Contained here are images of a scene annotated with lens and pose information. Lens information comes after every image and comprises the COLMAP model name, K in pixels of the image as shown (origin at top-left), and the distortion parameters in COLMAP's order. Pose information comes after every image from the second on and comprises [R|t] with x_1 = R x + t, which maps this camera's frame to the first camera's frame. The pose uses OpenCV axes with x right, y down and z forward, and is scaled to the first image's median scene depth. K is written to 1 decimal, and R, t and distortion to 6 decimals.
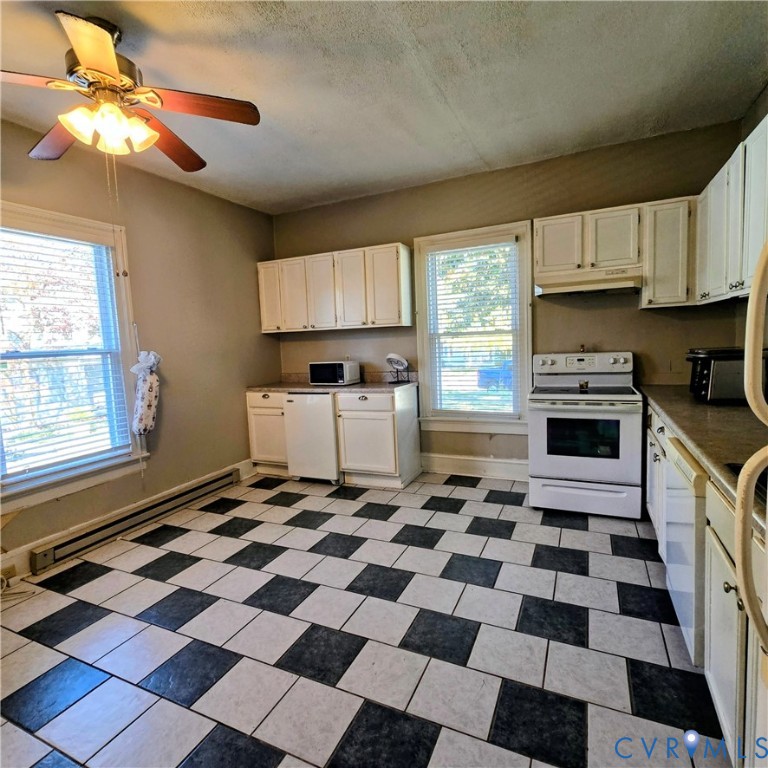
lens RADIAL K [[424.9, 0, 365.9], [0, 424.9, 381.6], [0, 0, 1]] dist [-0.000429, -0.001163]
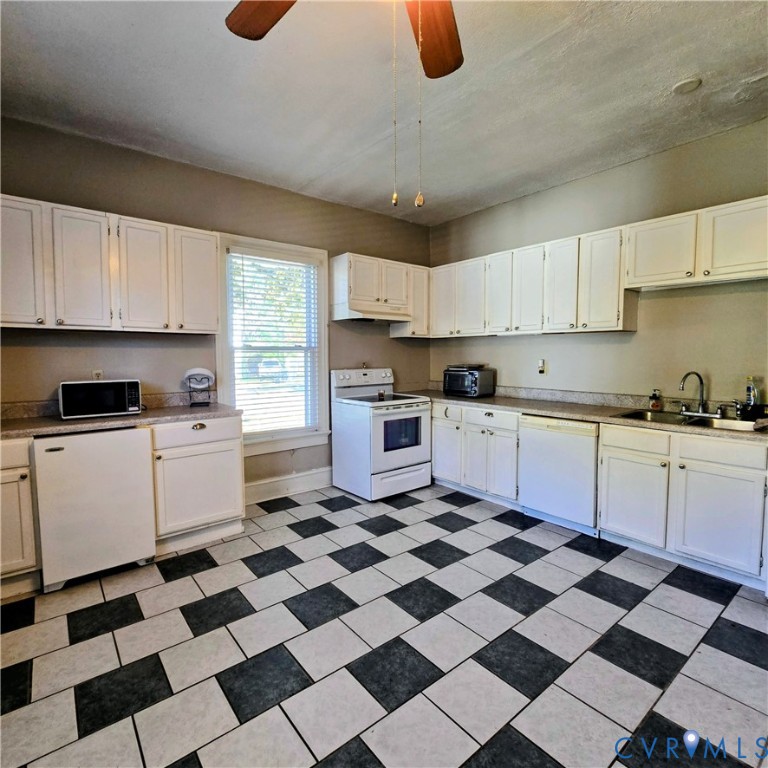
lens RADIAL K [[424.9, 0, 374.5], [0, 424.9, 380.9], [0, 0, 1]] dist [-0.000429, -0.001163]
pose [[0.434169, -0.011730, 0.900755, -0.626789], [0.066751, 0.997585, -0.019183, -0.007414], [-0.898355, 0.068455, 0.433904, 0.461749]]
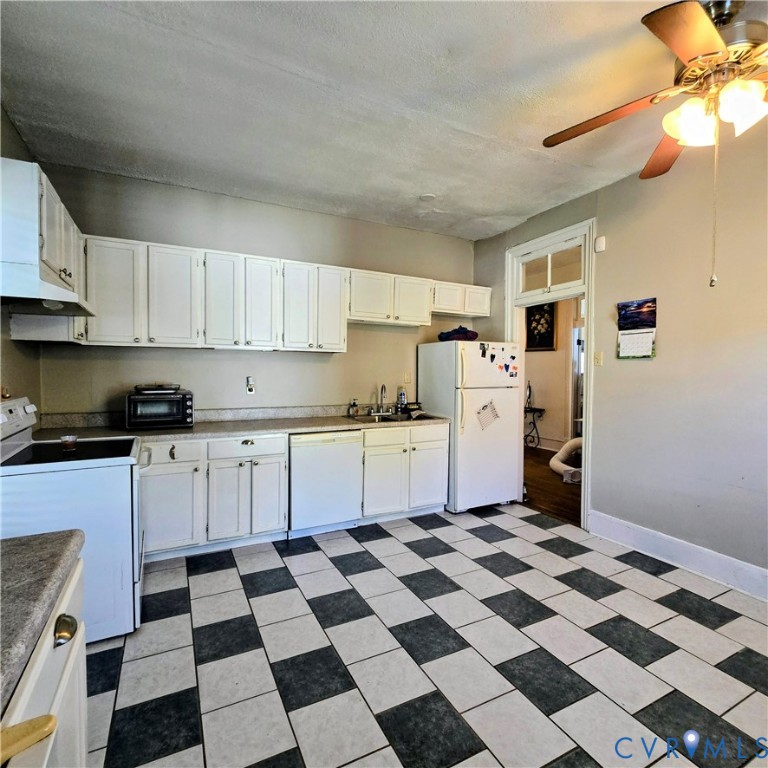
lens RADIAL K [[424.9, 0, 378.6], [0, 424.9, 383.2], [0, 0, 1]] dist [-0.000429, -0.001163]
pose [[-0.803979, 0.019198, 0.594348, -0.302809], [0.083138, 0.993291, 0.080378, -0.101307], [-0.588817, 0.114035, -0.800181, 1.227894]]
